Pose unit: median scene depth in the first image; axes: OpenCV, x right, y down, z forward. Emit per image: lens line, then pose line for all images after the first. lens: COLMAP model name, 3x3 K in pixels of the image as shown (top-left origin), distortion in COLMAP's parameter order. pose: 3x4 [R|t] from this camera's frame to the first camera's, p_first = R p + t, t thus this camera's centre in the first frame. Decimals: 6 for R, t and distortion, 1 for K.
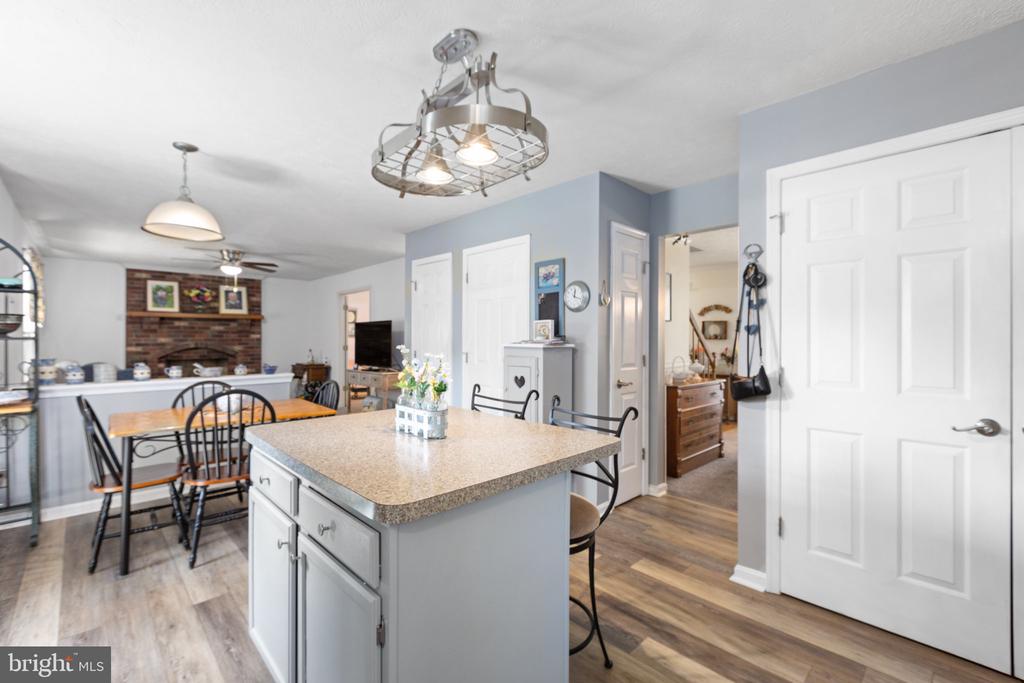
lens RADIAL K [[455.1, 0, 516.1], [0, 455.1, 336.4], [0, 0, 1]] dist [-0.000981, -0.000492]
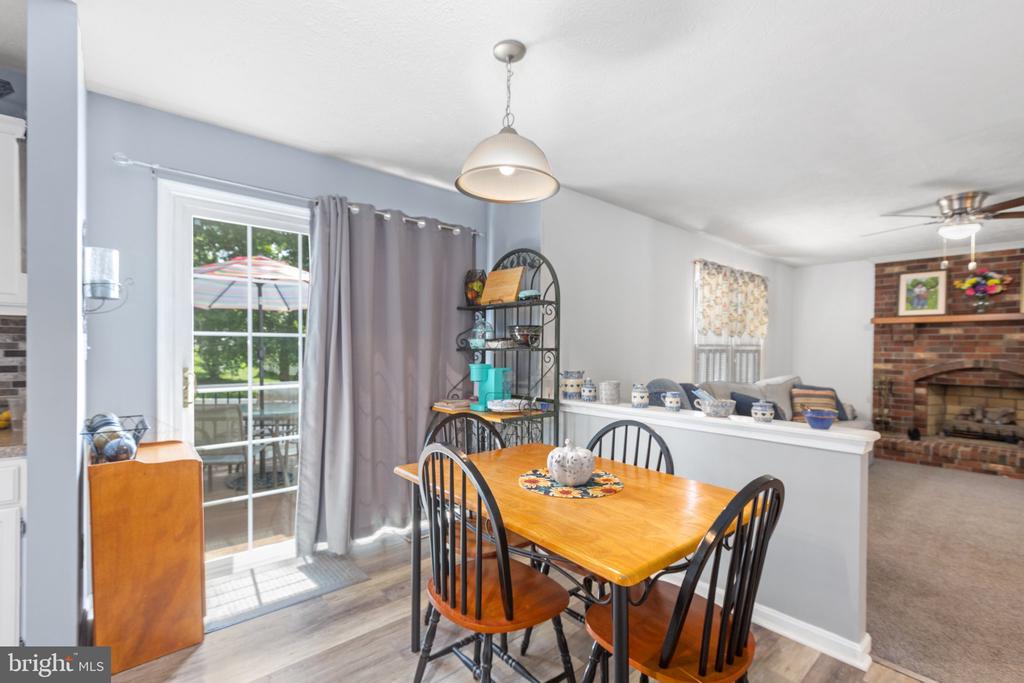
lens RADIAL K [[455.1, 0, 514.6], [0, 455.1, 355.3], [0, 0, 1]] dist [-0.000981, -0.000492]
pose [[-0.053103, 0.011962, -0.998517, -0.031617], [-0.003938, 0.999918, 0.012189, 0.001832], [0.998581, 0.004579, -0.053052, 0.400579]]
